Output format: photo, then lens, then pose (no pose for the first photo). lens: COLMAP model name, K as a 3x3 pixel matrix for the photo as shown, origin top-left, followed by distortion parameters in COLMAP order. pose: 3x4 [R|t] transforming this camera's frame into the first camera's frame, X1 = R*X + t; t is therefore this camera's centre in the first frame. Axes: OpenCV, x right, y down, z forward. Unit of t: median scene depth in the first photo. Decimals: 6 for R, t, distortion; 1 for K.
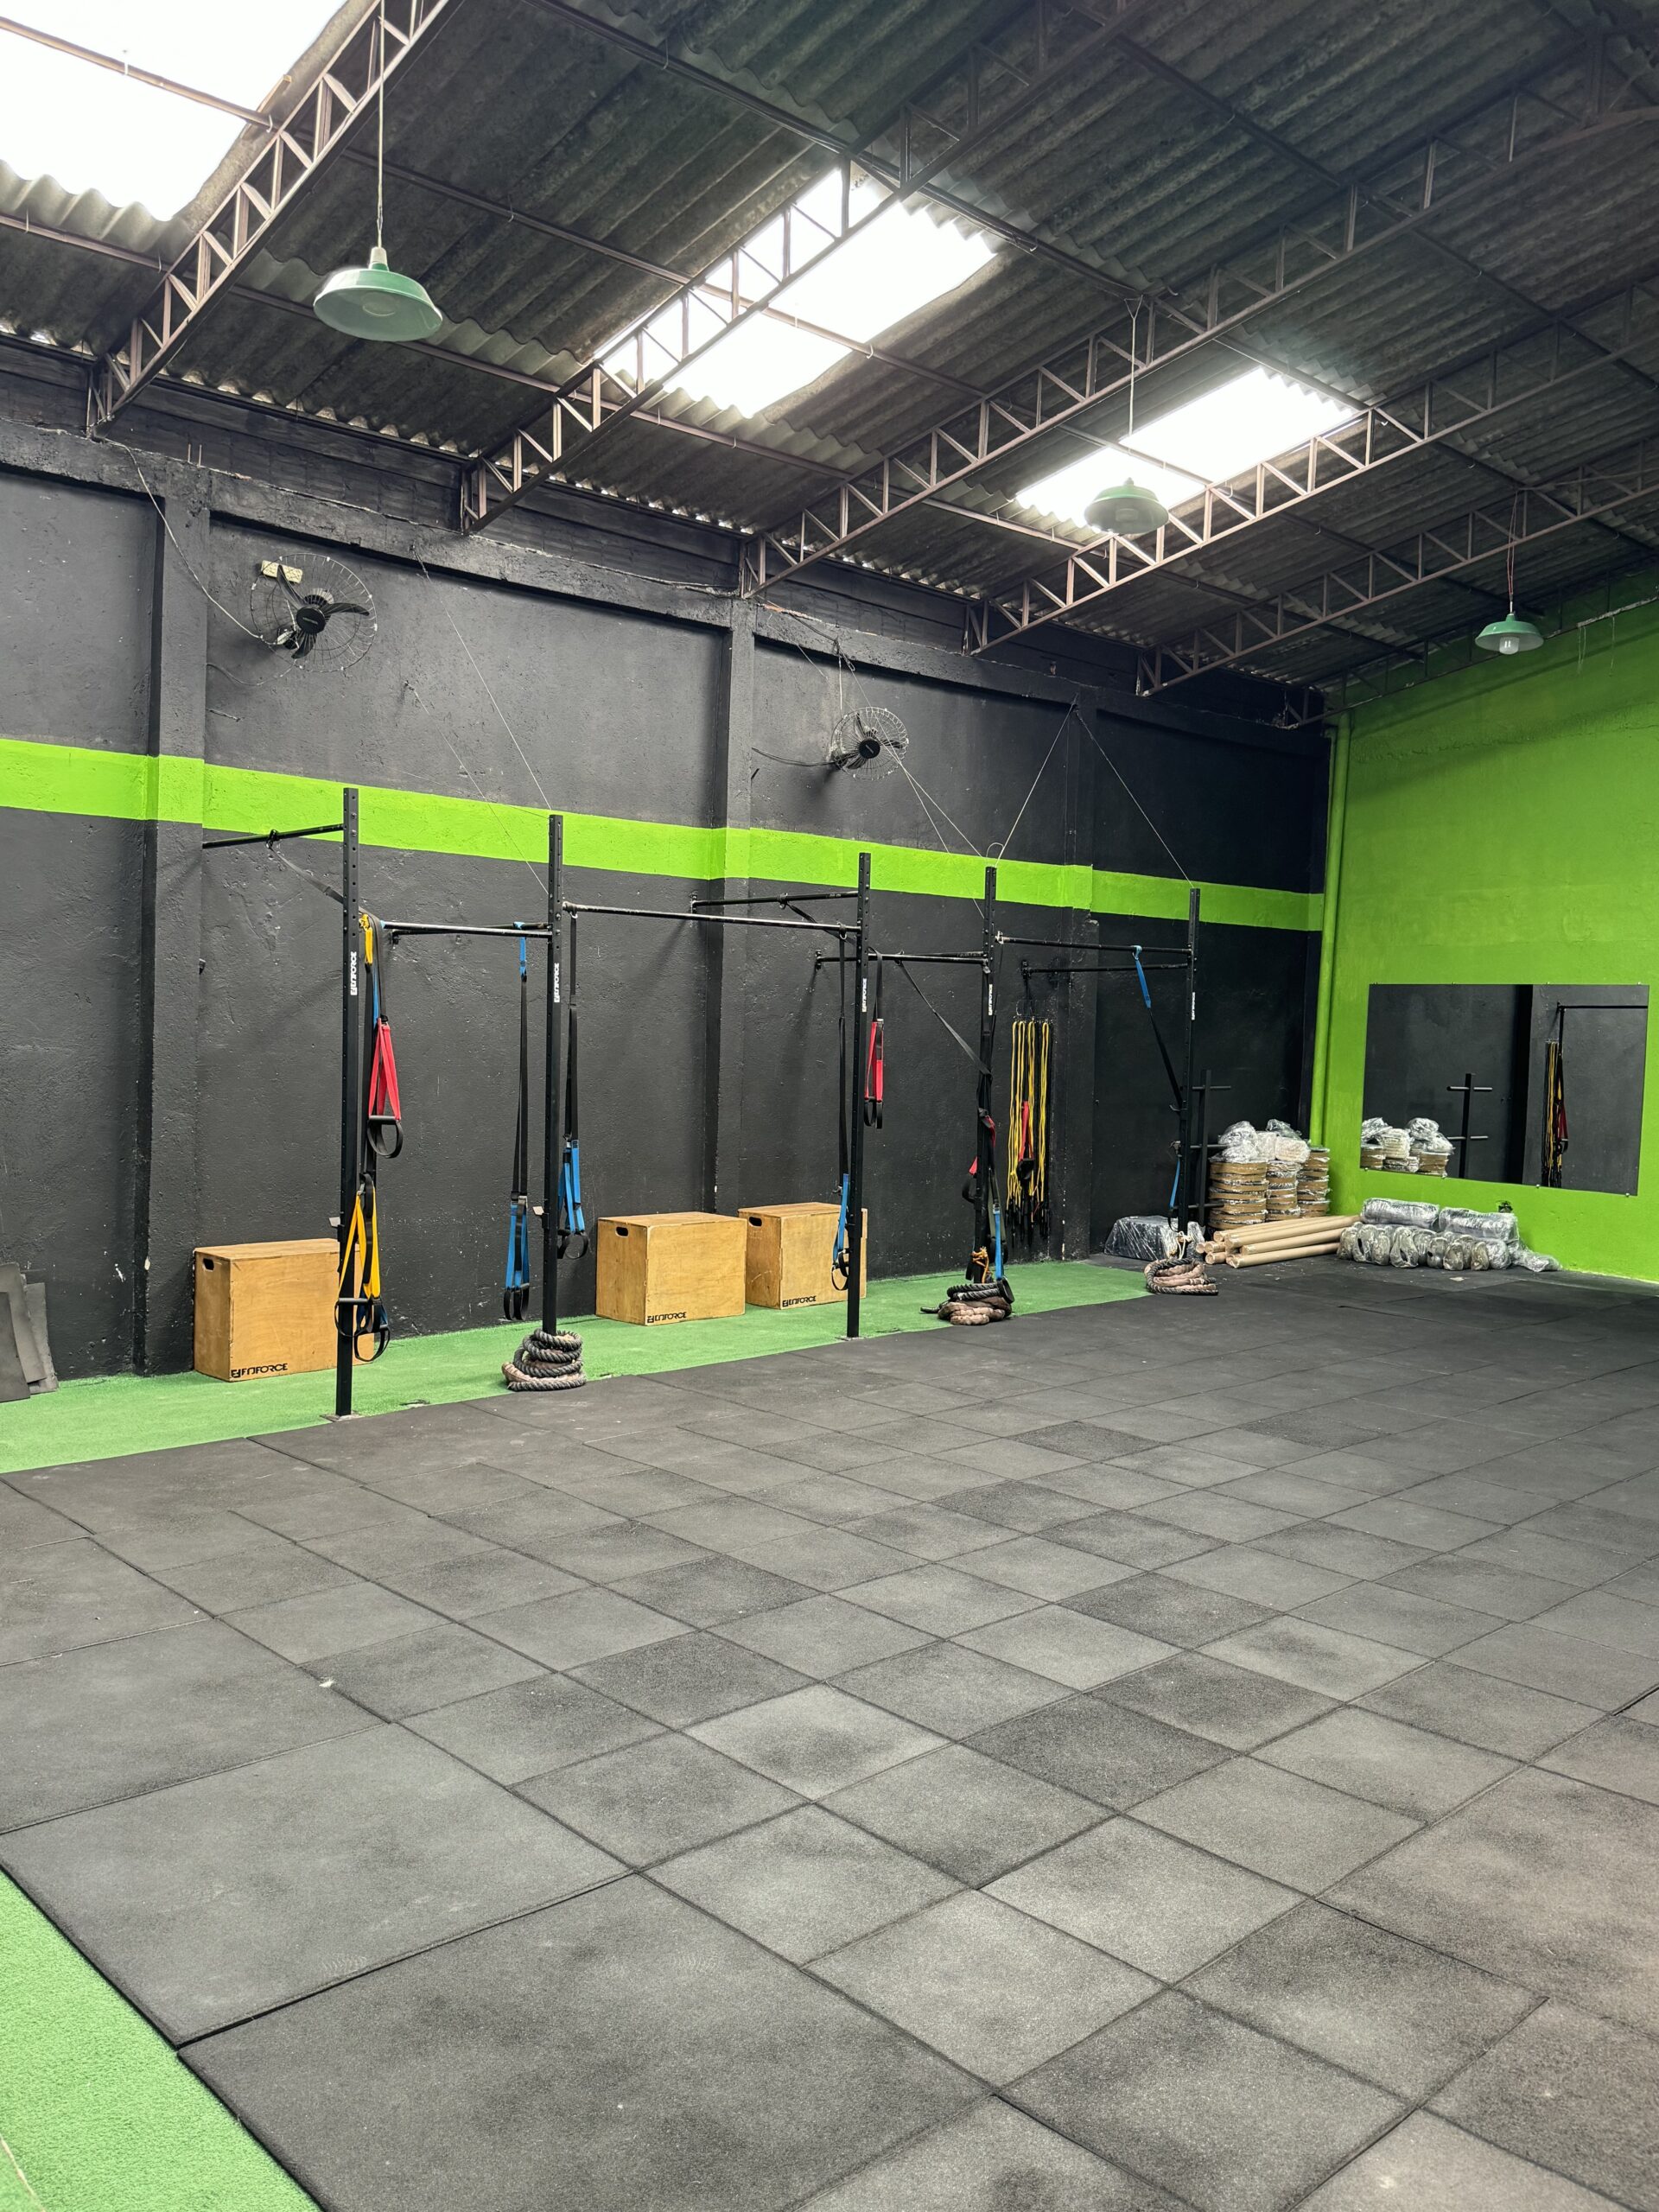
lens RADIAL K [[1751.8, 0, 825.8], [0, 1751.8, 1104.5], [0, 0, 1]] dist [0.007390, -0.004776]
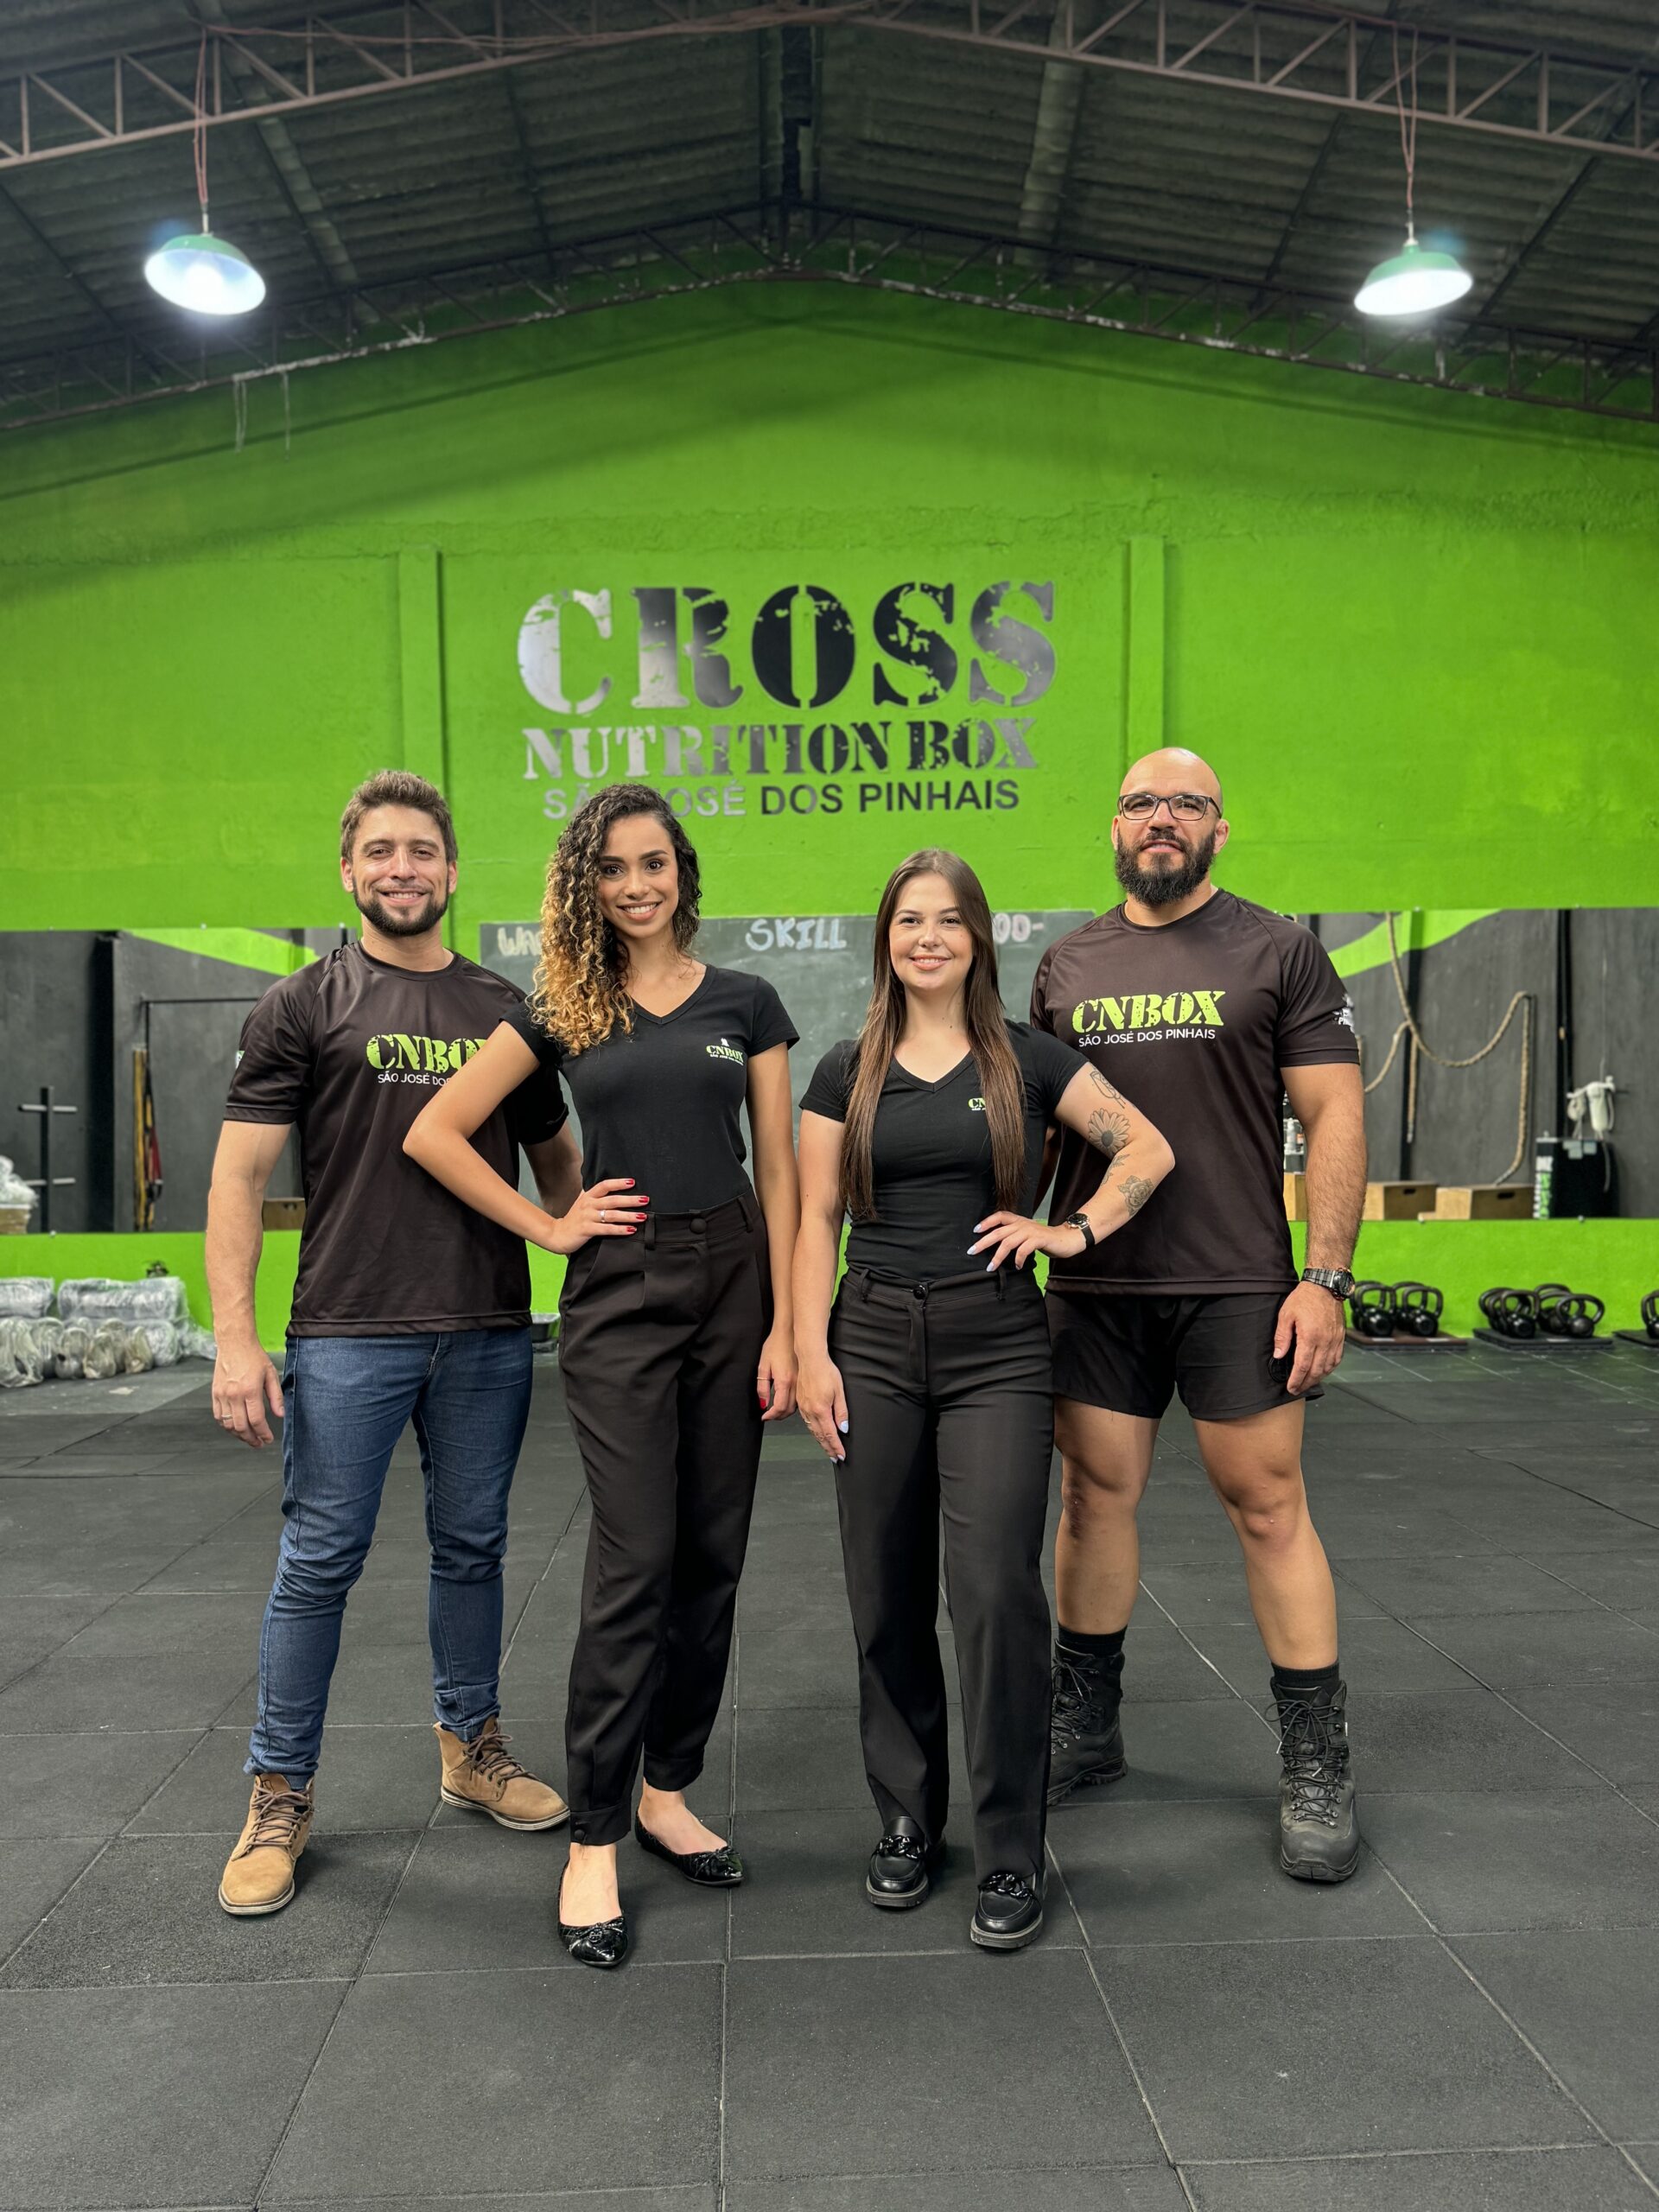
lens RADIAL K [[1751.8, 0, 823.8], [0, 1751.8, 1116.1], [0, 0, 1]] dist [0.007390, -0.004776]
pose [[0.648027, -0.034946, 0.760815, 0.054450], [0.071092, 0.997361, -0.014741, 0.028781], [-0.758292, 0.063641, 0.648801, 0.388033]]
